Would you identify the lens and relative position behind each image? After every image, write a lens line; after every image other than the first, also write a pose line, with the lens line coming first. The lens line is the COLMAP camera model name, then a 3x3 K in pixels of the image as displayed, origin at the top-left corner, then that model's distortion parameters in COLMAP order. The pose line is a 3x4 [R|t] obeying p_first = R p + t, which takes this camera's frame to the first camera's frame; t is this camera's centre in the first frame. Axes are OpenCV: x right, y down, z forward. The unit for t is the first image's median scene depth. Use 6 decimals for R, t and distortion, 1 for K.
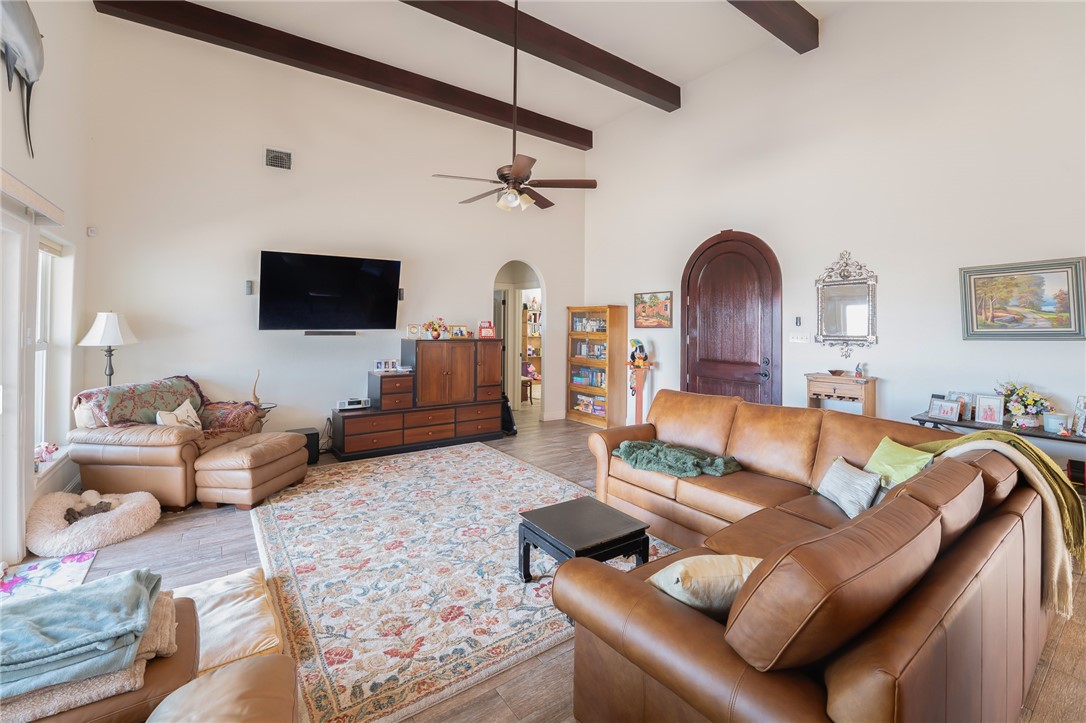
lens RADIAL K [[456.4, 0, 543.5], [0, 456.4, 330.2], [0, 0, 1]] dist [-0.026276, 0.000833]
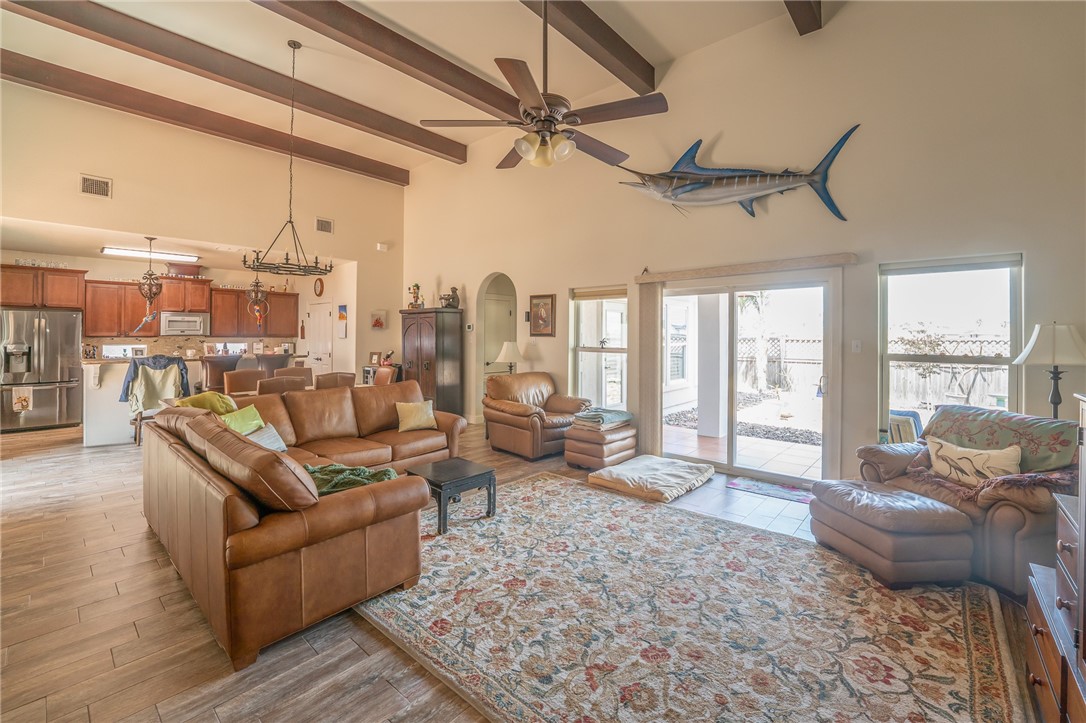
lens RADIAL K [[450.6, 0, 541.1], [0, 450.6, 336.2], [0, 0, 1]] dist [-0.025423, 0.000402]
pose [[-0.974943, -0.011358, -0.222165, 0.085913], [-0.013754, 0.999863, 0.009242, -0.013773], [0.222029, 0.012066, -0.974965, 1.670053]]
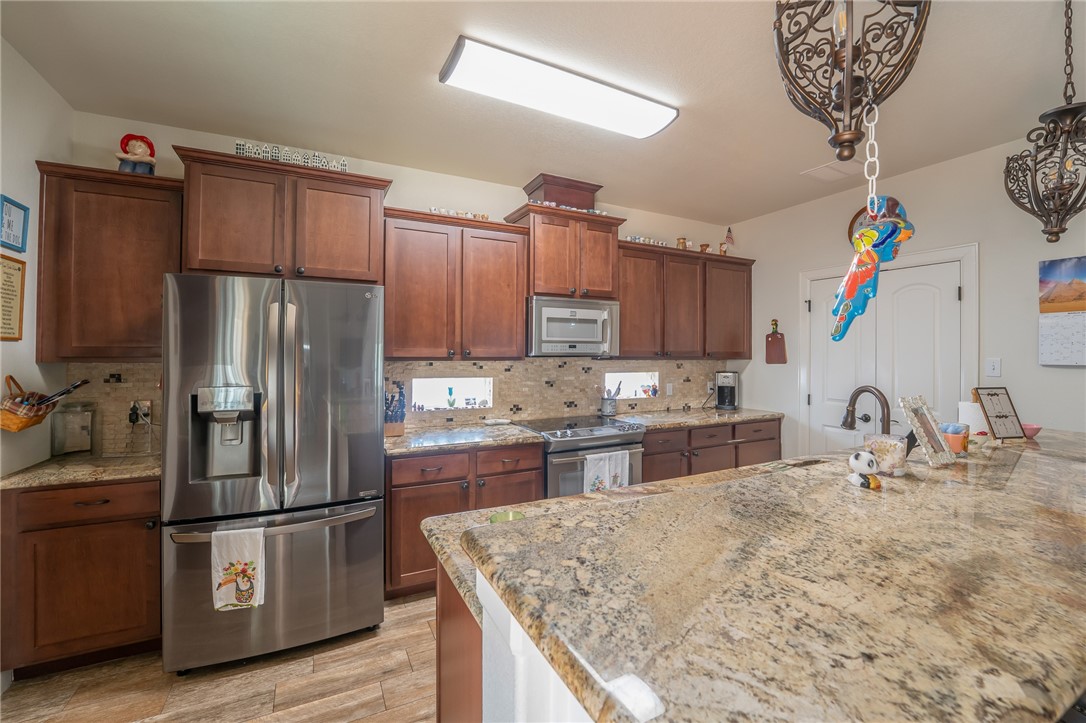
lens RADIAL K [[449.8, 0, 539.9], [0, 449.8, 352.6], [0, 0, 1]] dist [-0.025648, 0.000772]
pose [[-0.987651, -0.012715, 0.156152, 1.300689], [-0.010931, 0.999865, 0.012279, 0.011917], [-0.156287, 0.010420, -0.987657, -0.046500]]
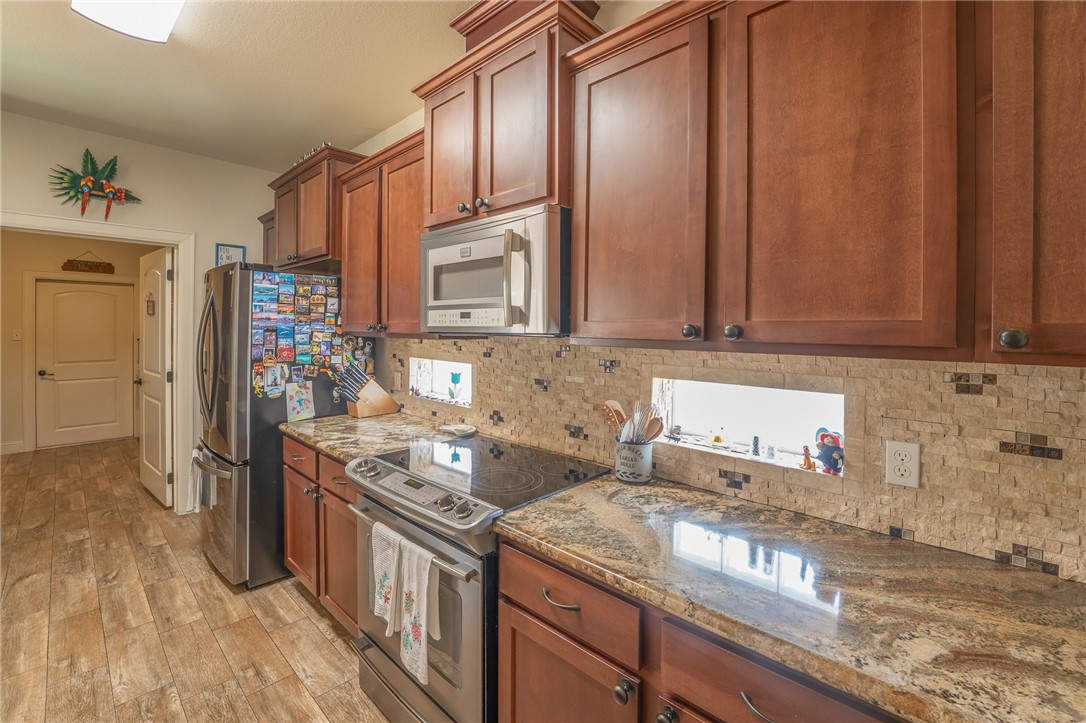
lens RADIAL K [[456.4, 0, 543.5], [0, 456.4, 330.2], [0, 0, 1]] dist [-0.026276, 0.000833]
pose [[-0.196293, -0.016605, 0.980405, 0.884687], [0.001372, 0.999851, 0.017209, 0.017767], [-0.980544, 0.004723, -0.196241, -0.948647]]
